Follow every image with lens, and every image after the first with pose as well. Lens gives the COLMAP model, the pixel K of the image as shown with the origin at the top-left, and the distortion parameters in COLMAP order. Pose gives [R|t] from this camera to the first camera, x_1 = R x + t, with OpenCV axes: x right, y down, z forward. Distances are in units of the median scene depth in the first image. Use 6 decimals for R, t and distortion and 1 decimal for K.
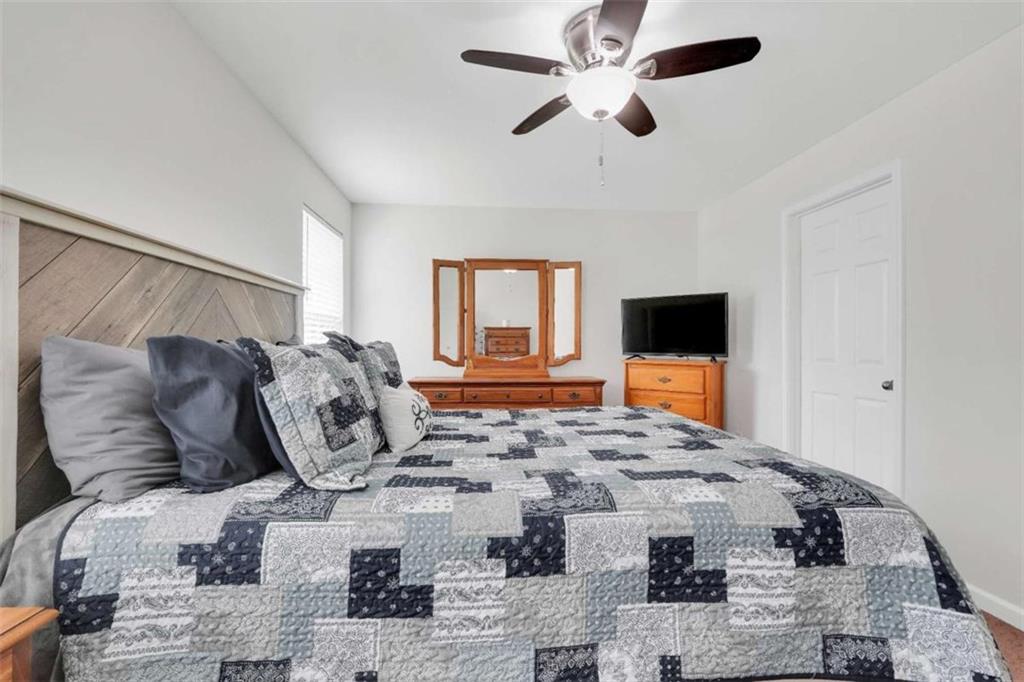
lens RADIAL K [[436.6, 0, 508.2], [0, 436.6, 338.0], [0, 0, 1]] dist [-0.006774, 0.000773]
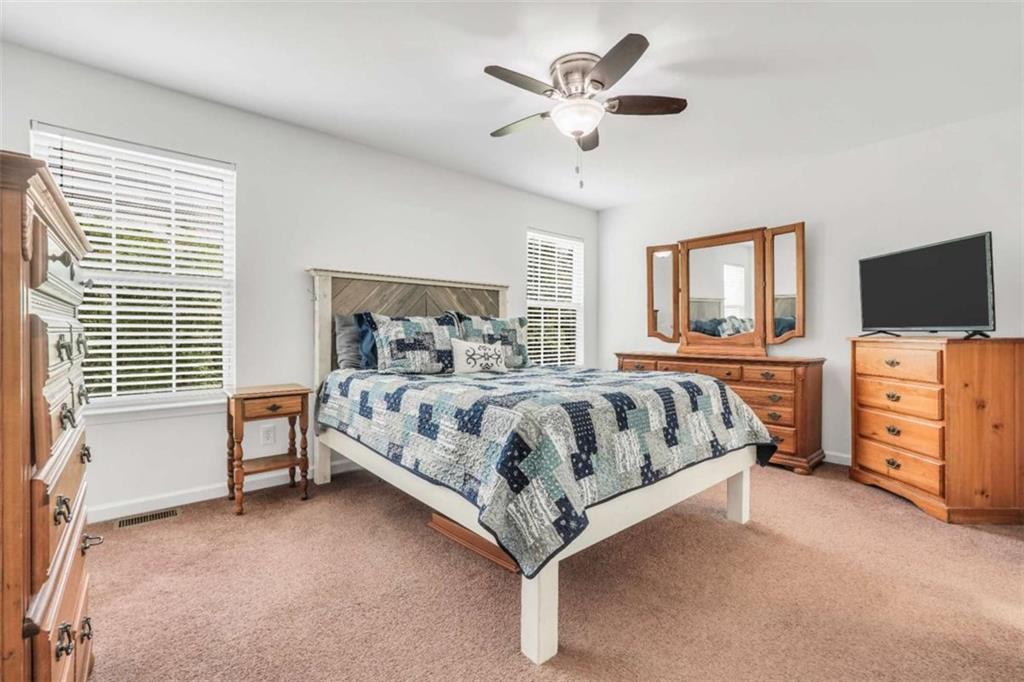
lens RADIAL K [[436.6, 0, 508.2], [0, 436.6, 338.0], [0, 0, 1]] dist [-0.006774, 0.000773]
pose [[0.607843, 0.006161, -0.794034, 0.550962], [0.012527, 0.999771, 0.017346, 0.032844], [0.793959, -0.020490, 0.607626, 0.026249]]
